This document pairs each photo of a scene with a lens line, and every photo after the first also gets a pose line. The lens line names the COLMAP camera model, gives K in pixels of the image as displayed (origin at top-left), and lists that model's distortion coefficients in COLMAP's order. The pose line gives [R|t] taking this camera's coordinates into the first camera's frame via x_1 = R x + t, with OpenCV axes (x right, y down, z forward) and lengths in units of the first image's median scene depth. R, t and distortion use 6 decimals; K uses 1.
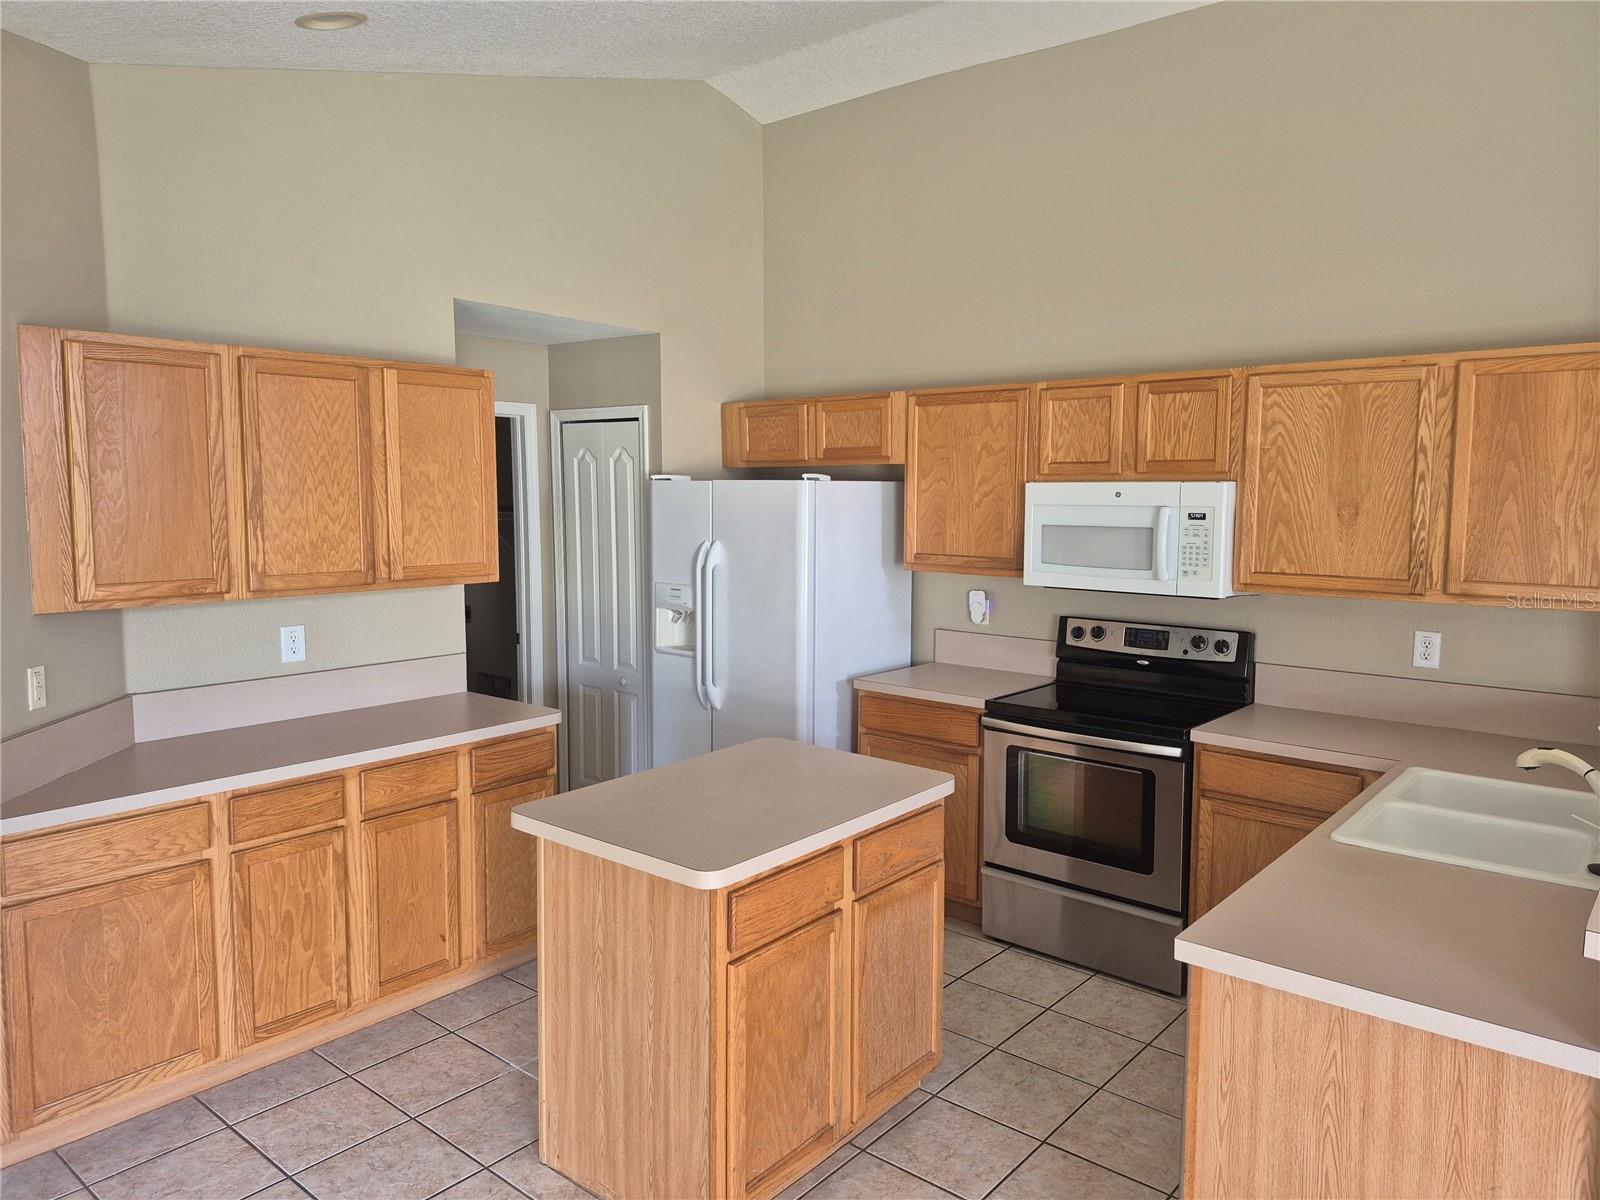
lens RADIAL K [[1109.5, 0, 800.0], [0, 1109.5, 600.0], [0, 0, 1]] dist [0.073136, -0.002539]
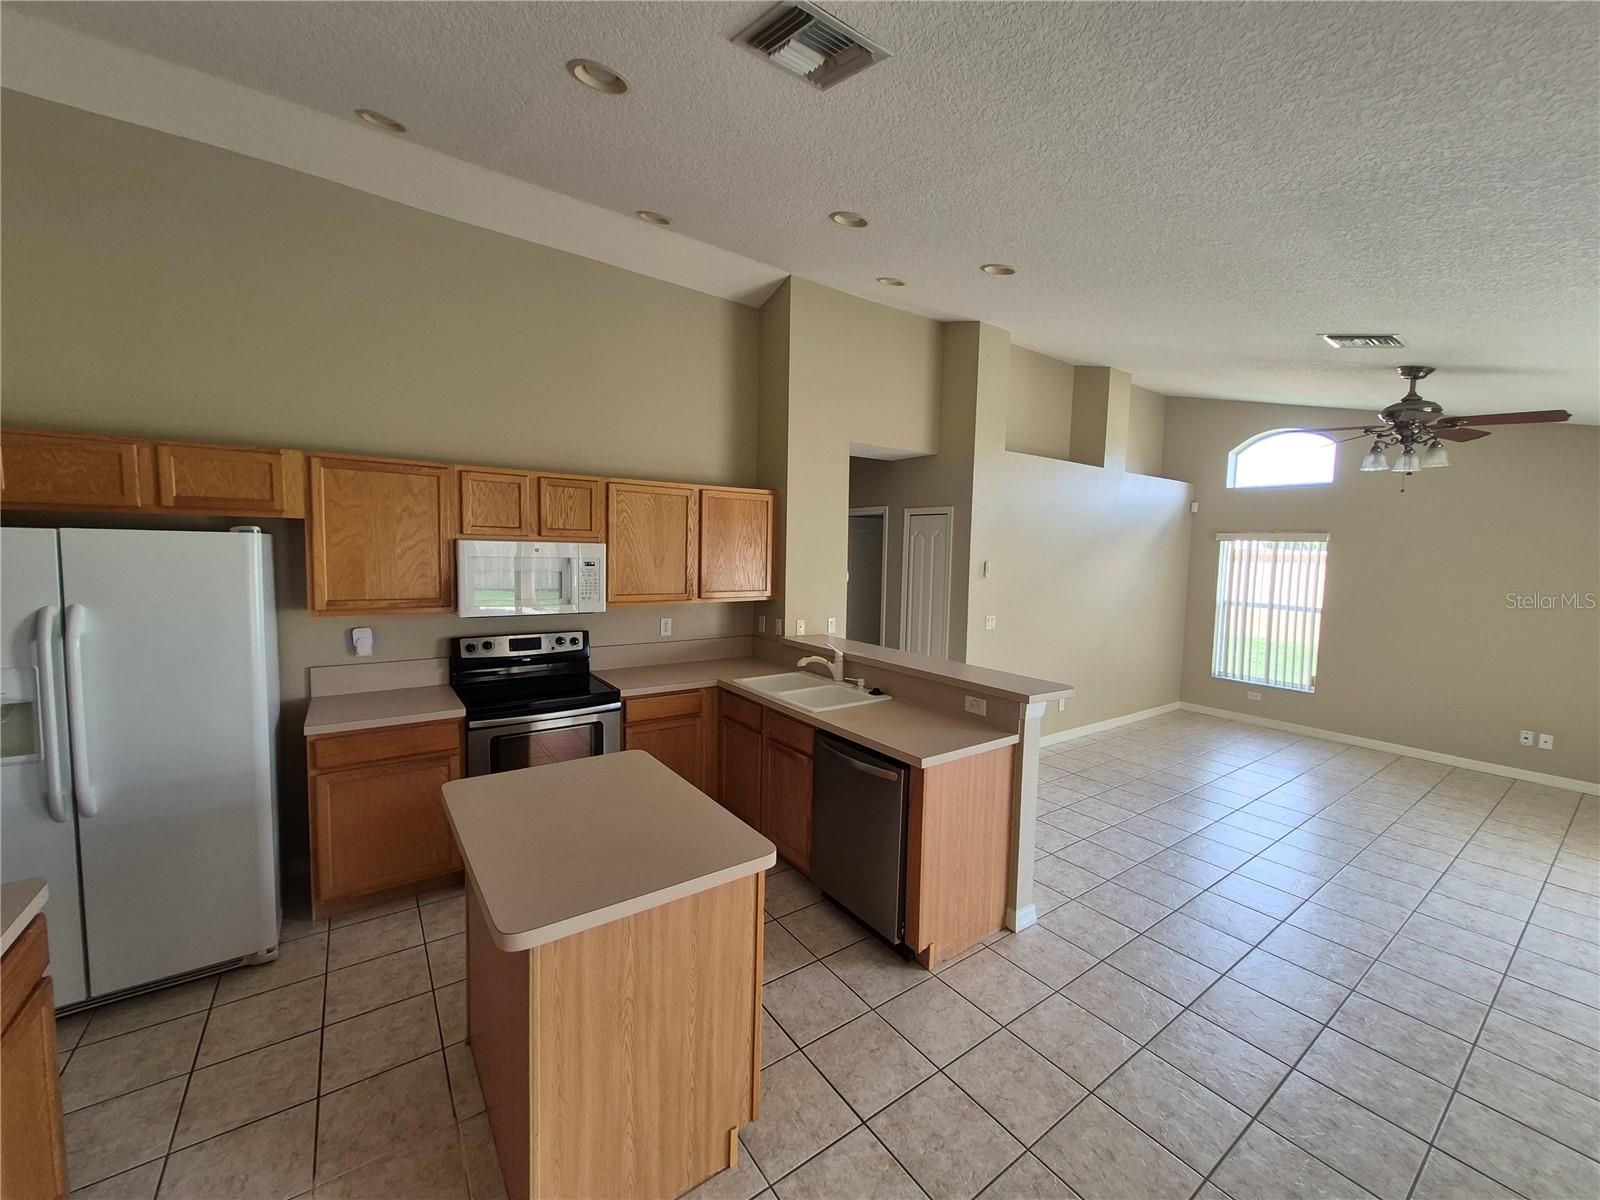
lens RADIAL K [[627.8, 0, 800.0], [0, 627.8, 600.0], [0, 0, 1]] dist [0.013891, 0.000035]
pose [[0.248937, -0.080521, 0.965167, -0.430314], [0.075418, 0.995124, 0.063568, -0.052729], [-0.965579, 0.056966, 0.253796, 0.431497]]
